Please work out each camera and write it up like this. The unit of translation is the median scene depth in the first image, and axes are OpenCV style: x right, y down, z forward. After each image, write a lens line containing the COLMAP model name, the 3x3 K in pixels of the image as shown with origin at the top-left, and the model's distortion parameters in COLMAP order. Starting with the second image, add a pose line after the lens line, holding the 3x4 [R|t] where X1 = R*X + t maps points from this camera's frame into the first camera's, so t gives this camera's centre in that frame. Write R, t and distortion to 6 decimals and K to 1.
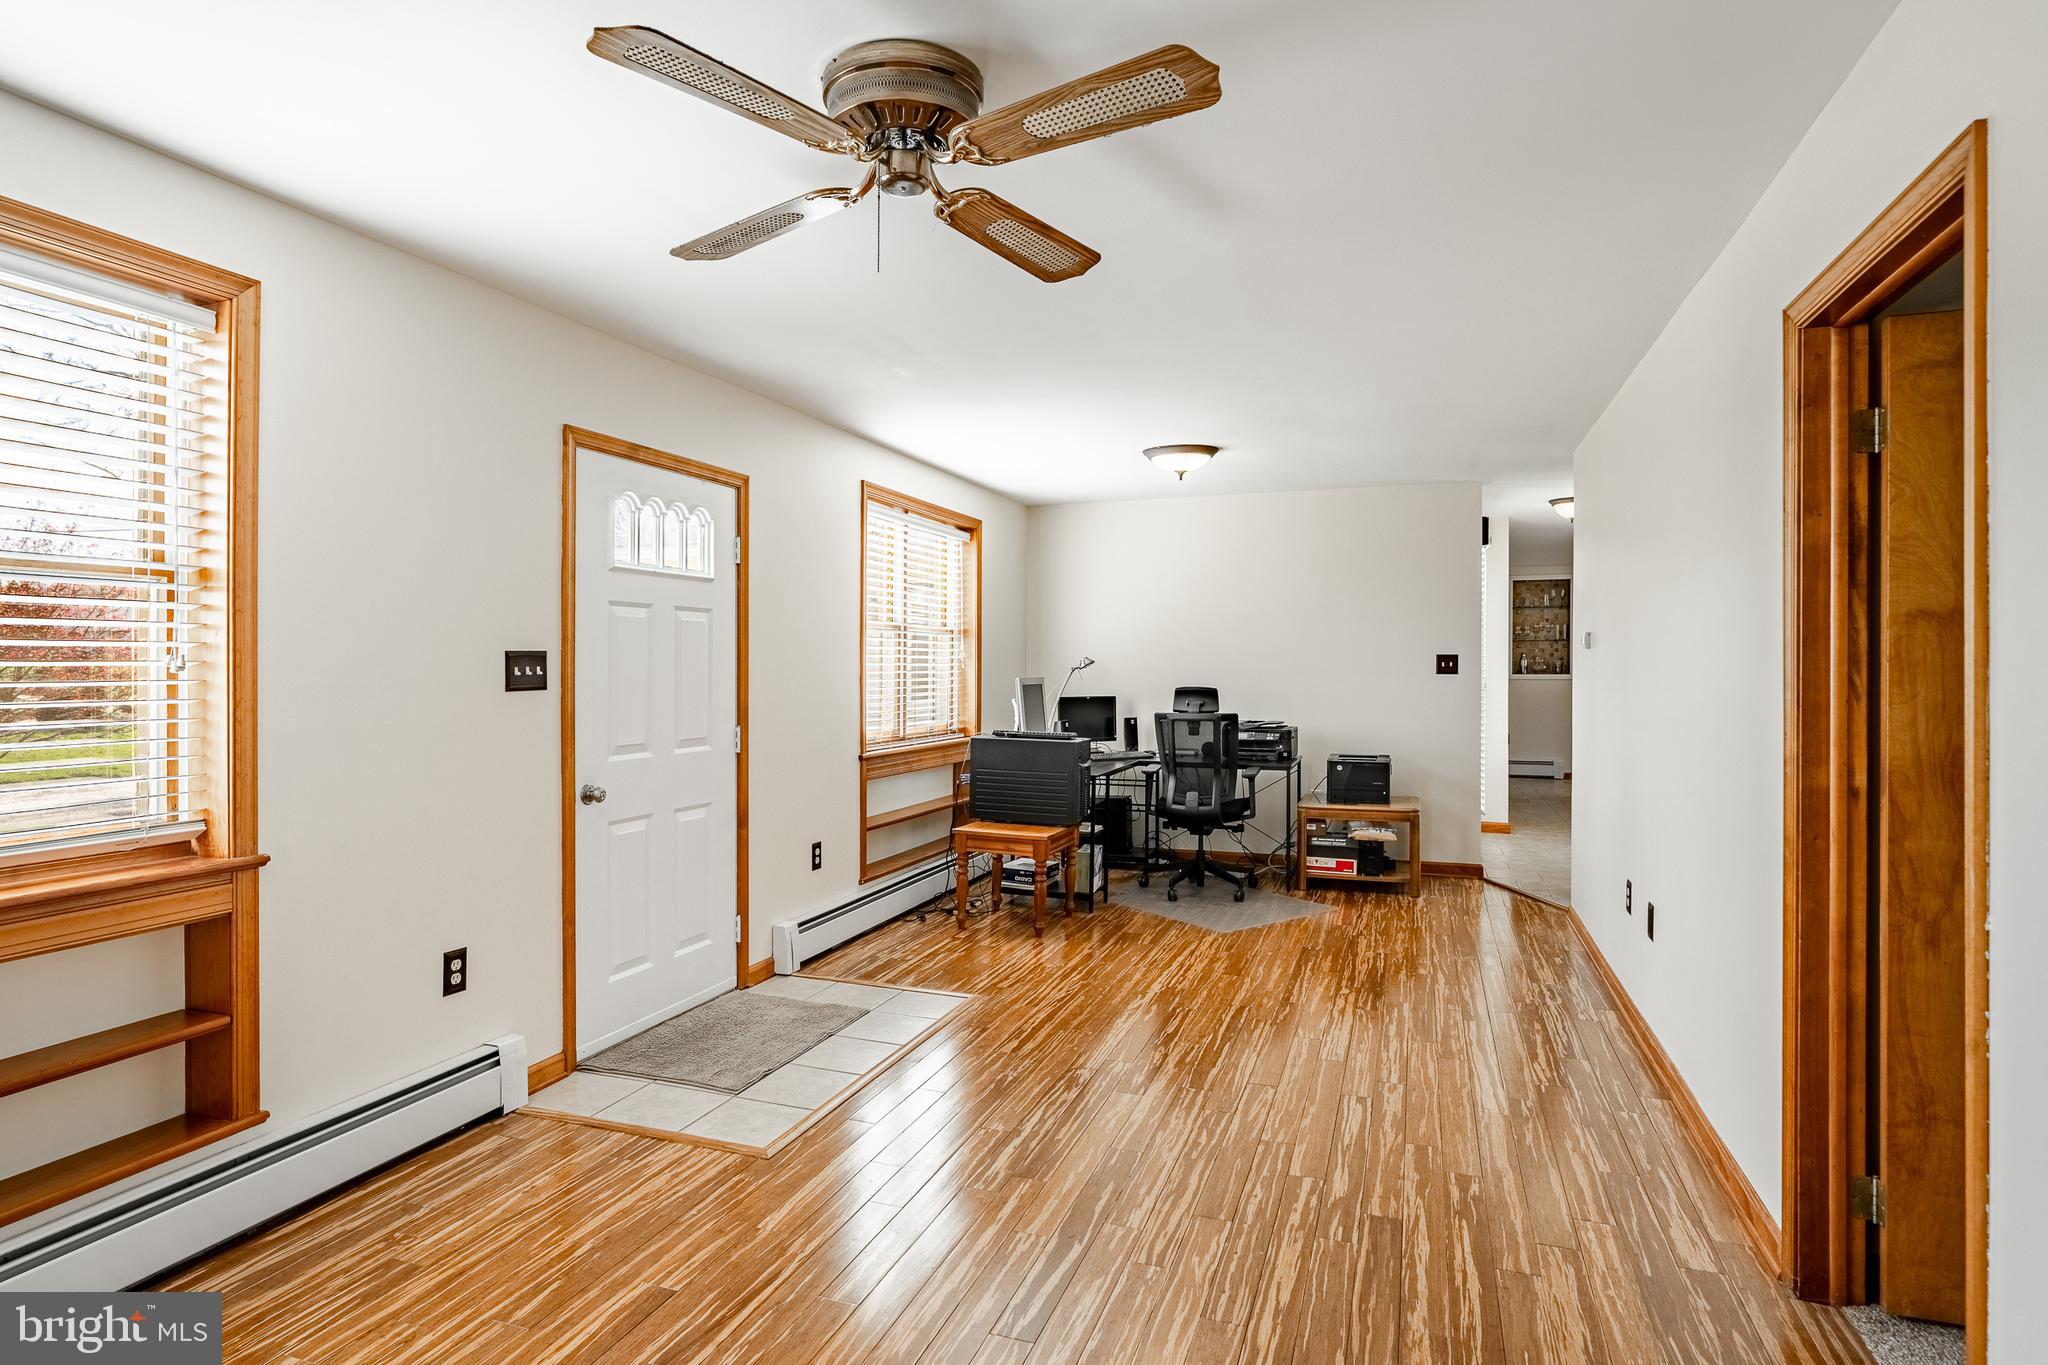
lens RADIAL K [[1119.7, 0, 1018.6], [0, 1119.7, 680.0], [0, 0, 1]] dist [-0.004989, 0.001483]
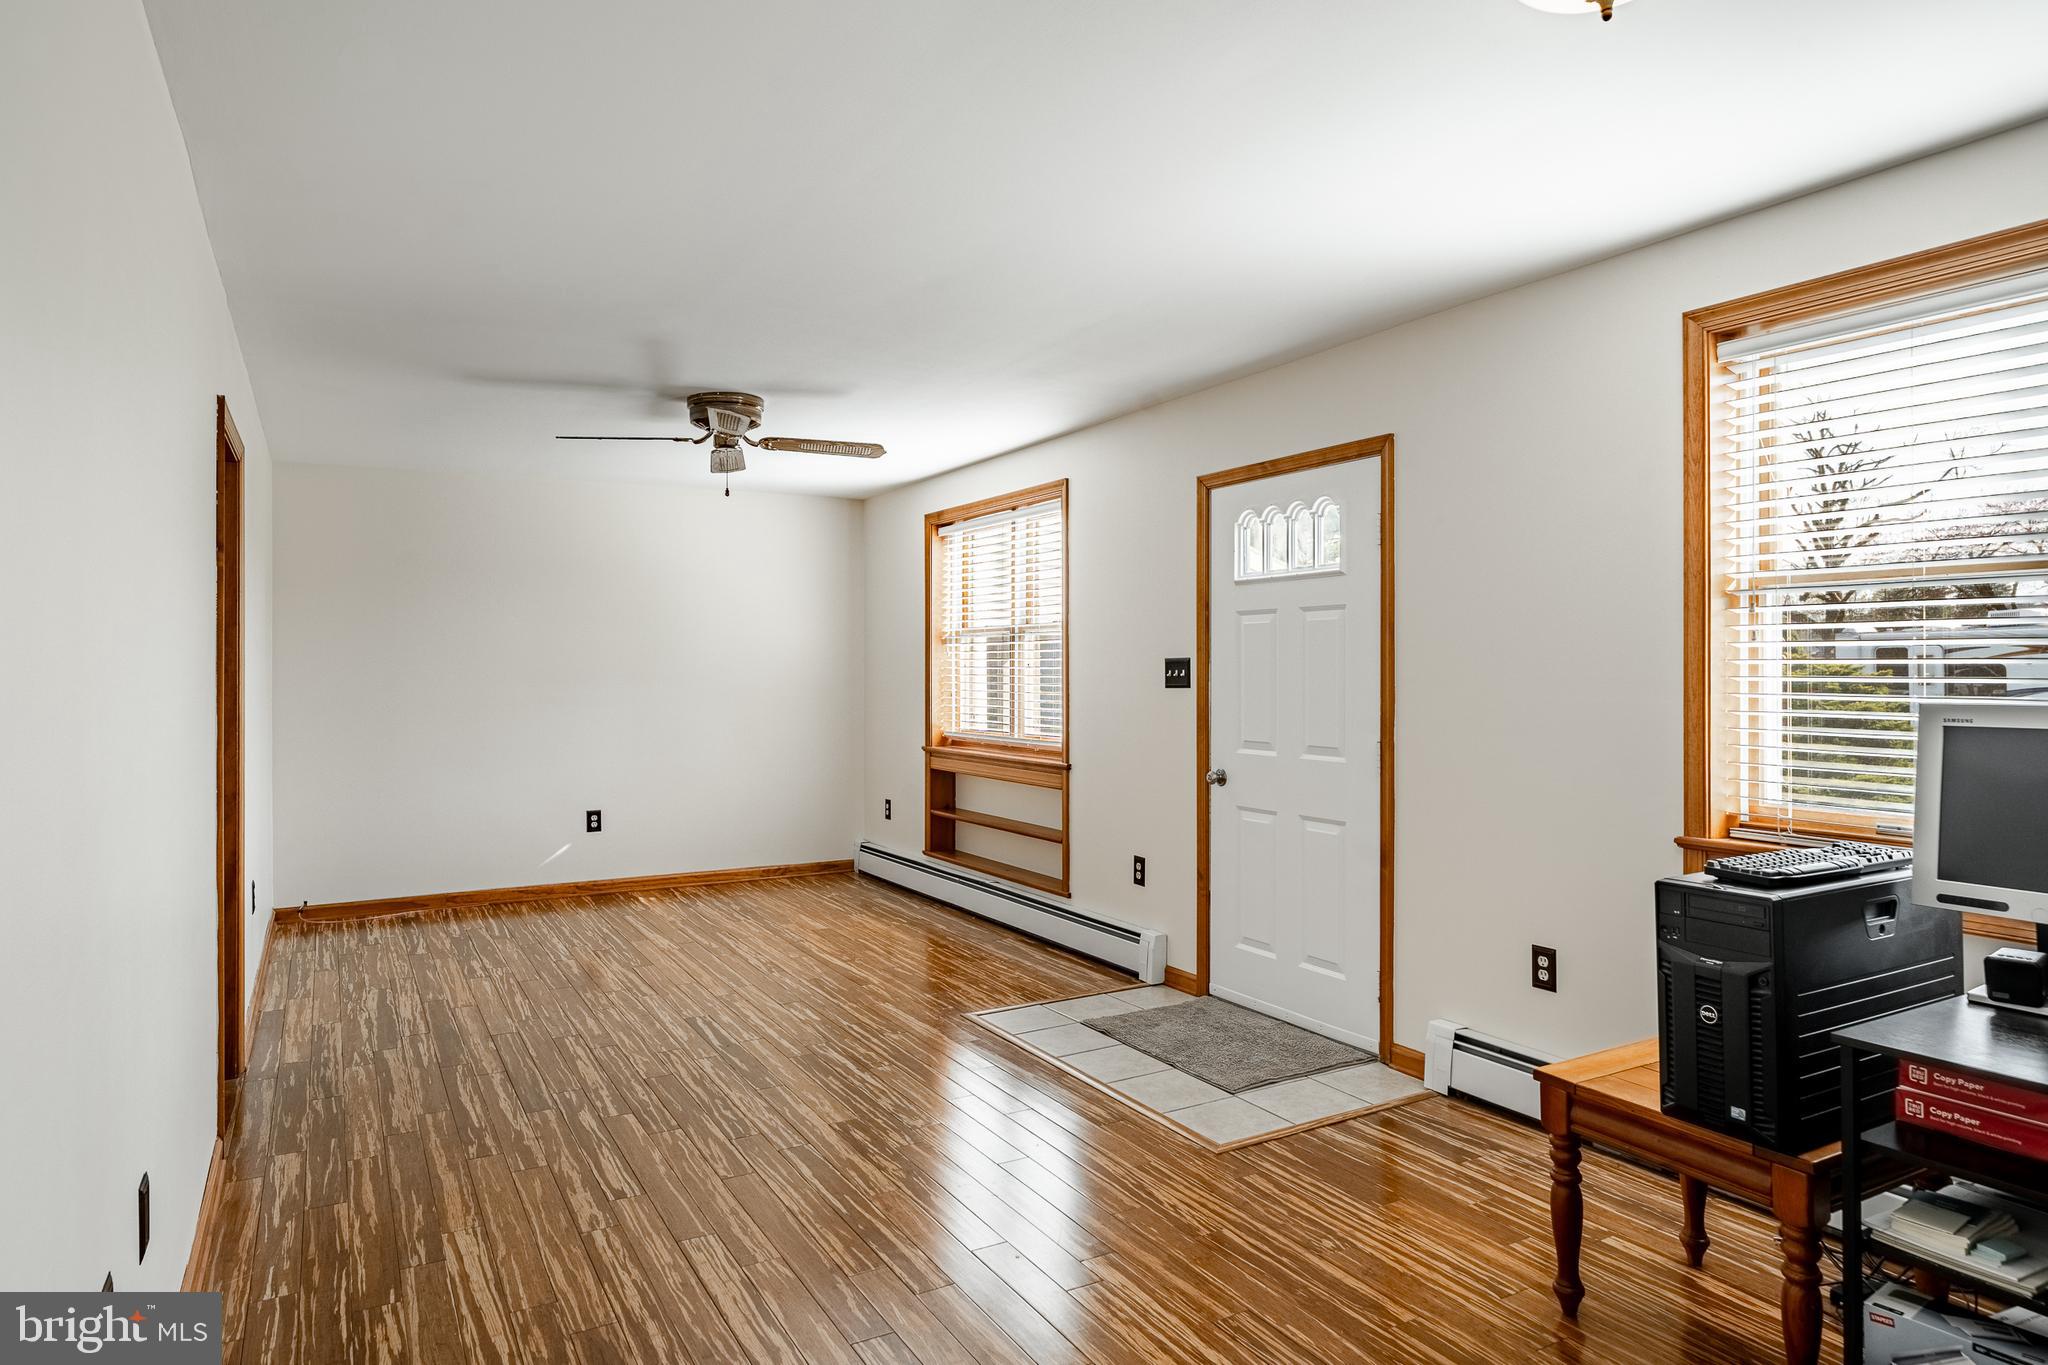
lens RADIAL K [[1263.7, 0, 1019.7], [0, 1263.7, 671.1], [0, 0, 1]] dist [0.002450, -0.000928]
pose [[-0.663545, 0.008005, -0.748093, 0.843358], [-0.001254, 0.999929, 0.011812, -0.029118], [0.748135, 0.008776, -0.663488, 1.918049]]
